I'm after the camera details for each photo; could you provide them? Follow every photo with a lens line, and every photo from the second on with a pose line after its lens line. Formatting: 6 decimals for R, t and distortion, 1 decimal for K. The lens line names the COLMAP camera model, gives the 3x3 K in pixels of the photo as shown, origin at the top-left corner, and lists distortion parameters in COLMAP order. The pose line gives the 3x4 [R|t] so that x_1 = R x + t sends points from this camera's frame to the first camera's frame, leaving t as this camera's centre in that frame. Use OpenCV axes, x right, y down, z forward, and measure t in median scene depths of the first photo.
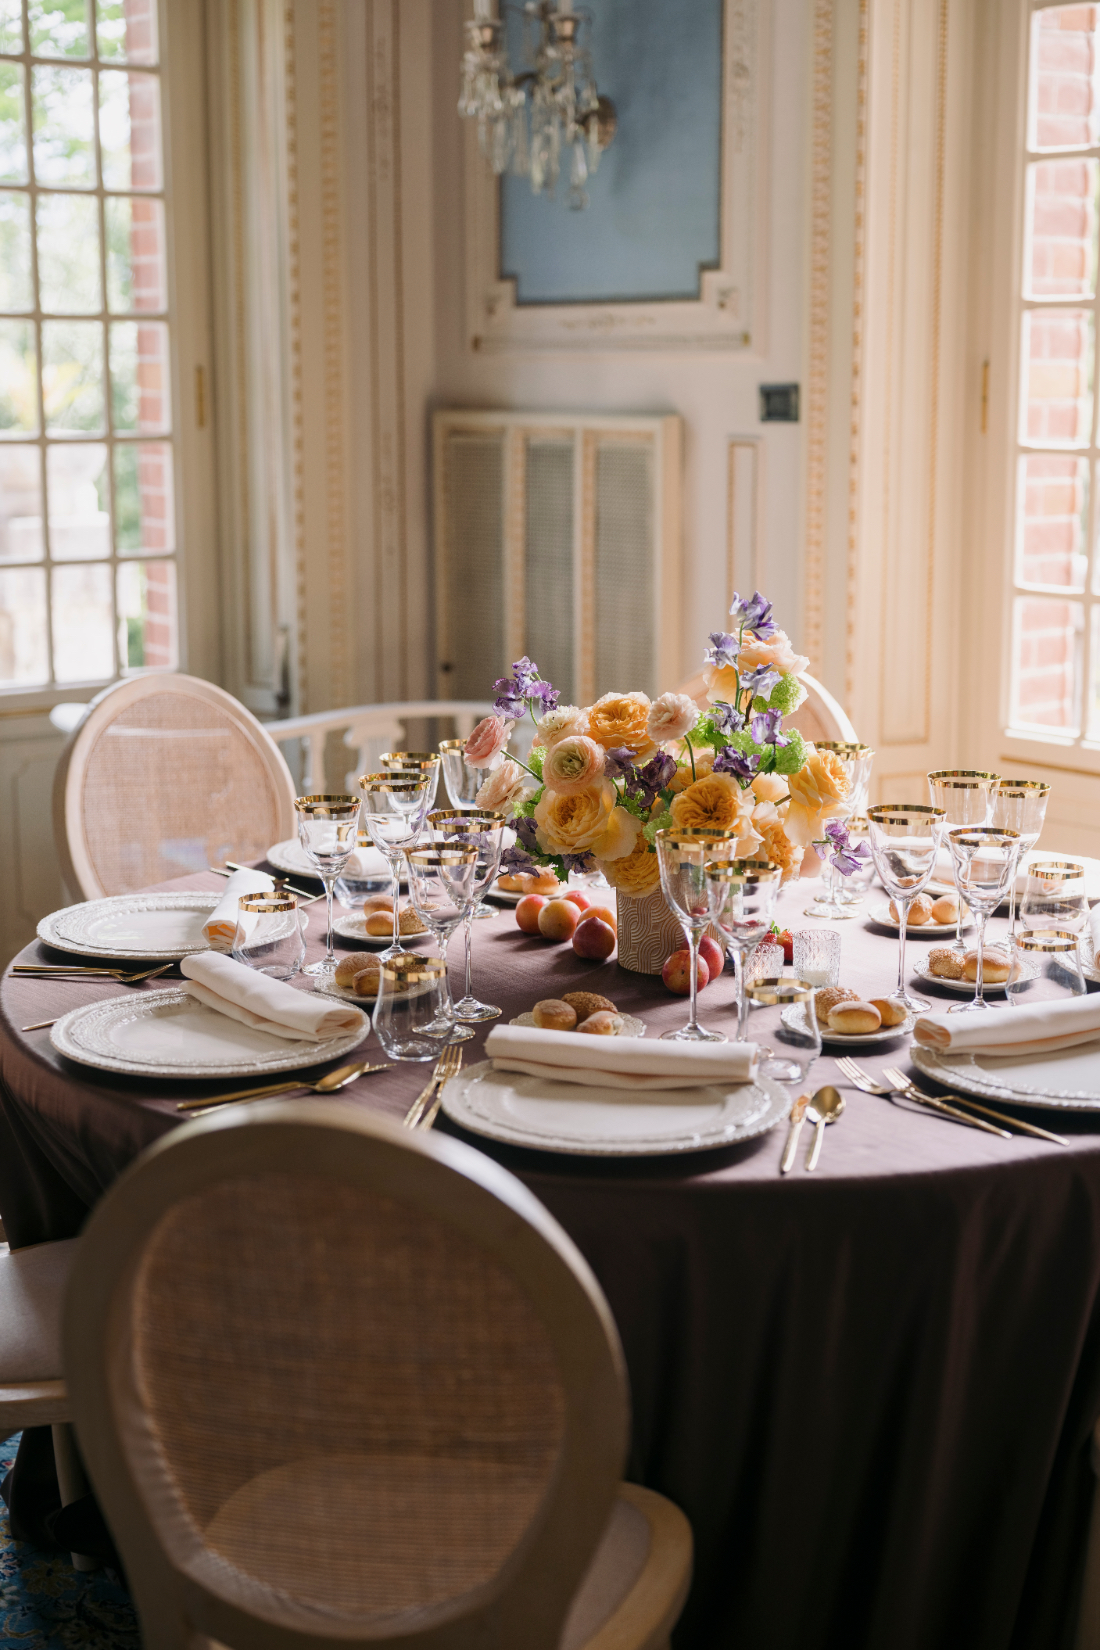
lens RADIAL K [[2626.3, 0, 608.2], [0, 2626.3, 852.0], [0, 0, 1]] dist [0.036329, -0.160741]
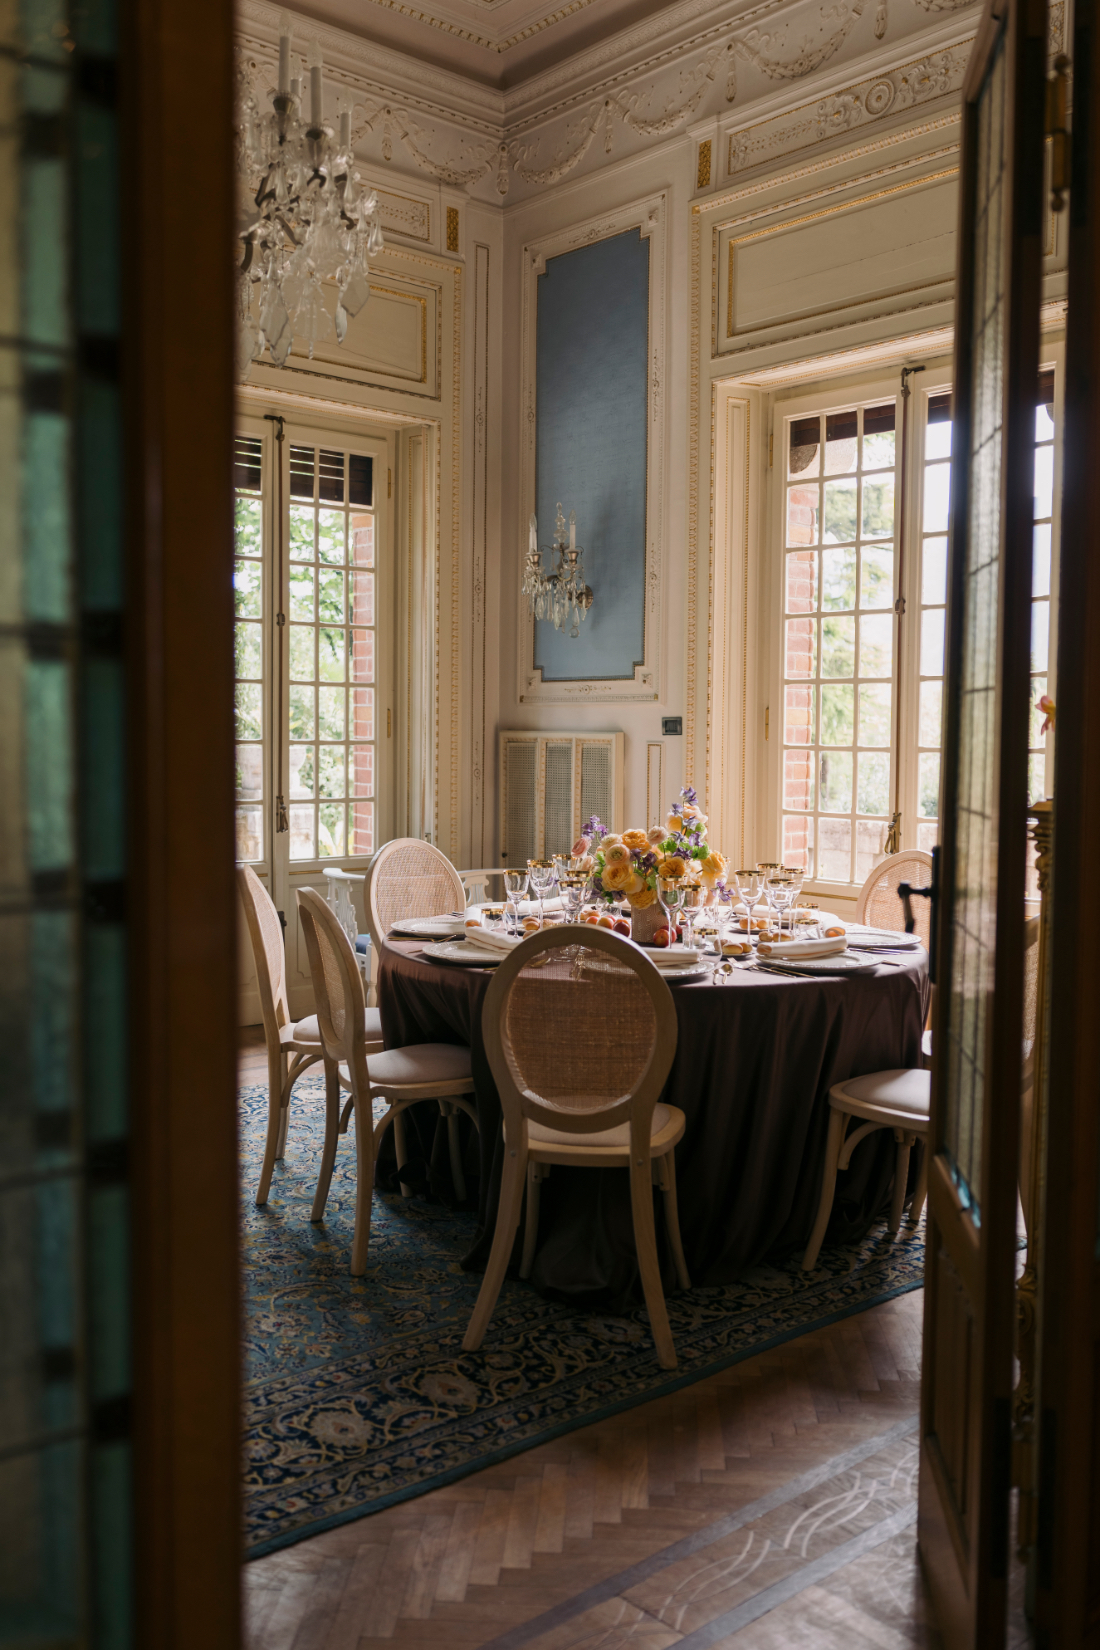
lens RADIAL K [[1497.7, 0, 634.5], [0, 1497.7, 781.3], [0, 0, 1]] dist [-0.002606, -0.000514]
pose [[0.998060, 0.005579, 0.062009, -0.040857], [0.003279, 0.989884, -0.141839, 0.047409], [-0.062173, 0.141767, 0.987946, -0.201368]]
